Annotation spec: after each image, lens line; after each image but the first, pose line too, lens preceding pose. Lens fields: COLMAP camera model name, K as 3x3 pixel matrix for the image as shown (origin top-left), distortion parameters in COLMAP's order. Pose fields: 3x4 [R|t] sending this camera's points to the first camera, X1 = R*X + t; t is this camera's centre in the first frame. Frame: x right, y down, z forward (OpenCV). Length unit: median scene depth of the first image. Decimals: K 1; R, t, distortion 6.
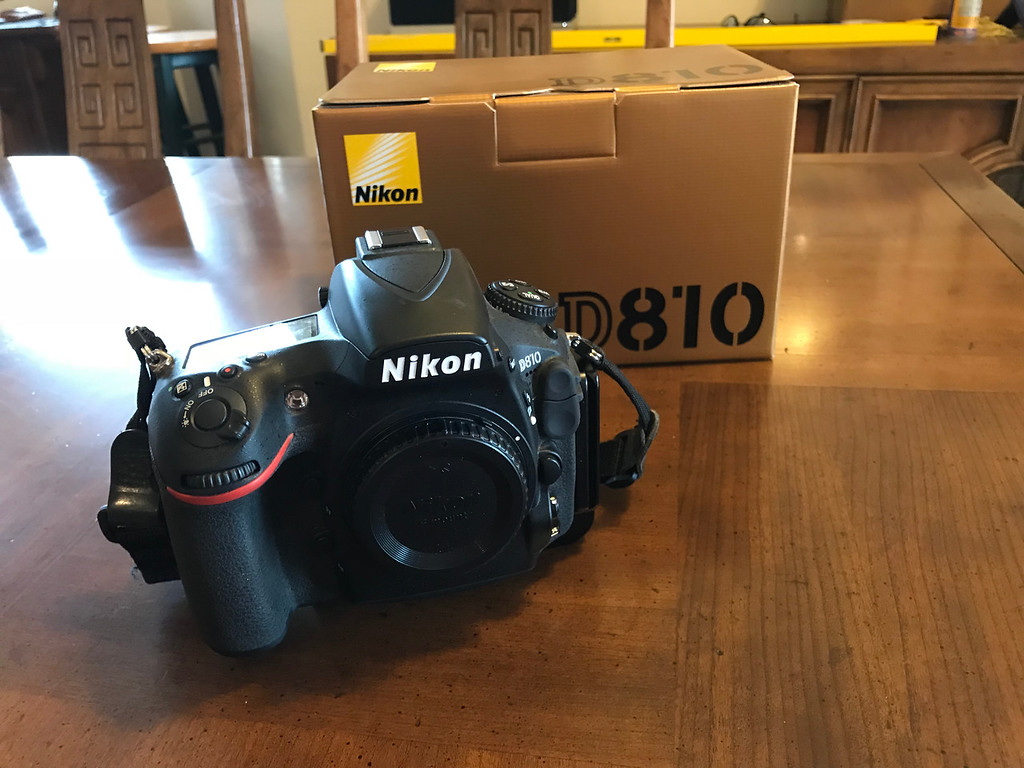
lens RADIAL K [[896.7, 0, 512.0], [0, 896.7, 384.0], [0, 0, 1]] dist [-0.005146, -0.000228]
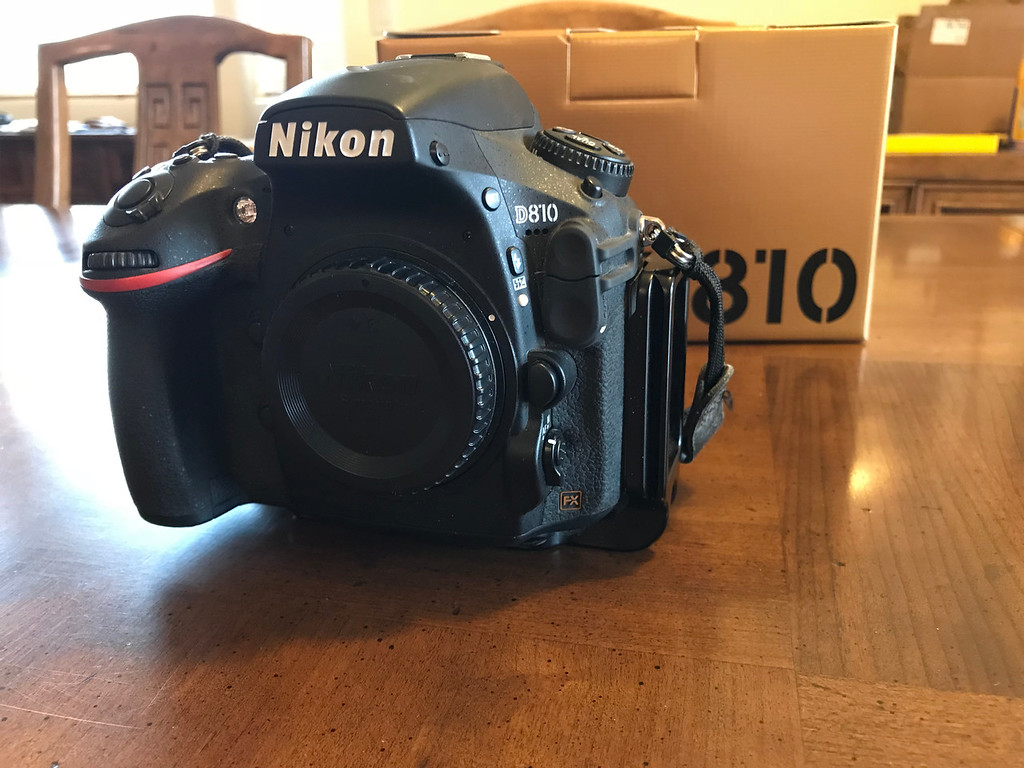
lens RADIAL K [[896.7, 0, 512.0], [0, 896.7, 384.0], [0, 0, 1]] dist [-0.005146, -0.000228]
pose [[0.997855, 0.043211, -0.049184, -0.016996], [-0.050499, 0.986120, -0.158167, 0.194823], [0.041667, 0.160311, 0.986187, 0.127404]]
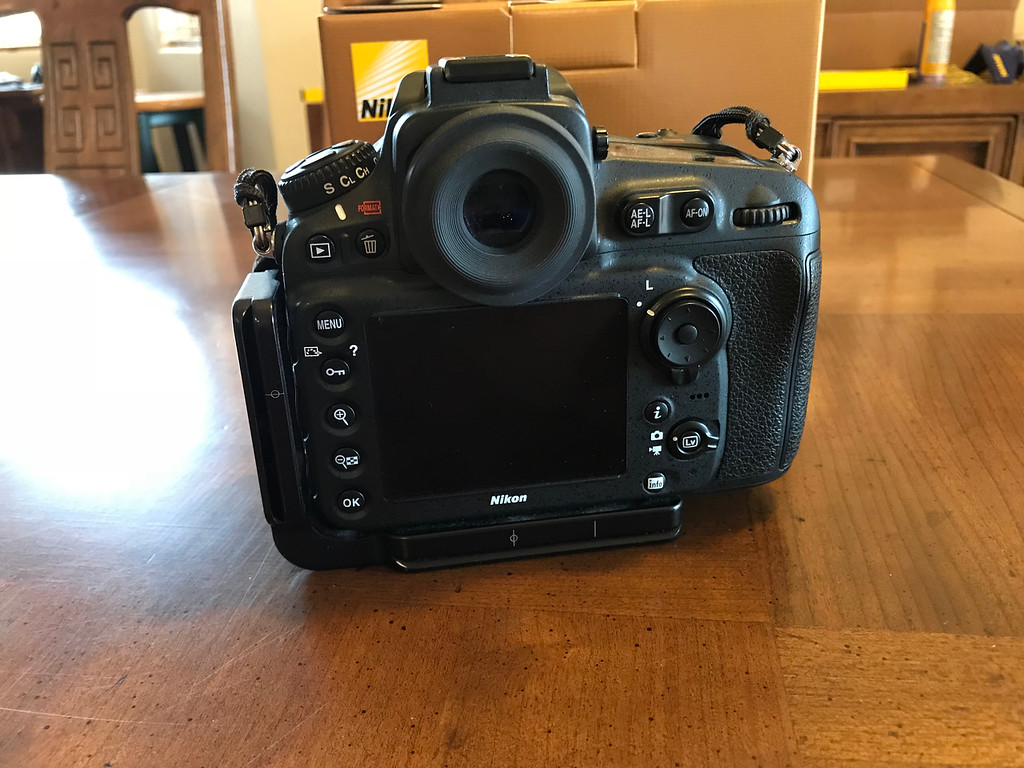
lens RADIAL K [[896.7, 0, 512.0], [0, 896.7, 384.0], [0, 0, 1]] dist [-0.005146, -0.000228]
pose [[0.999436, -0.008252, 0.032547, -0.051313], [0.011348, 0.995303, -0.096137, 0.171753], [-0.031601, 0.096452, 0.994836, 0.091580]]
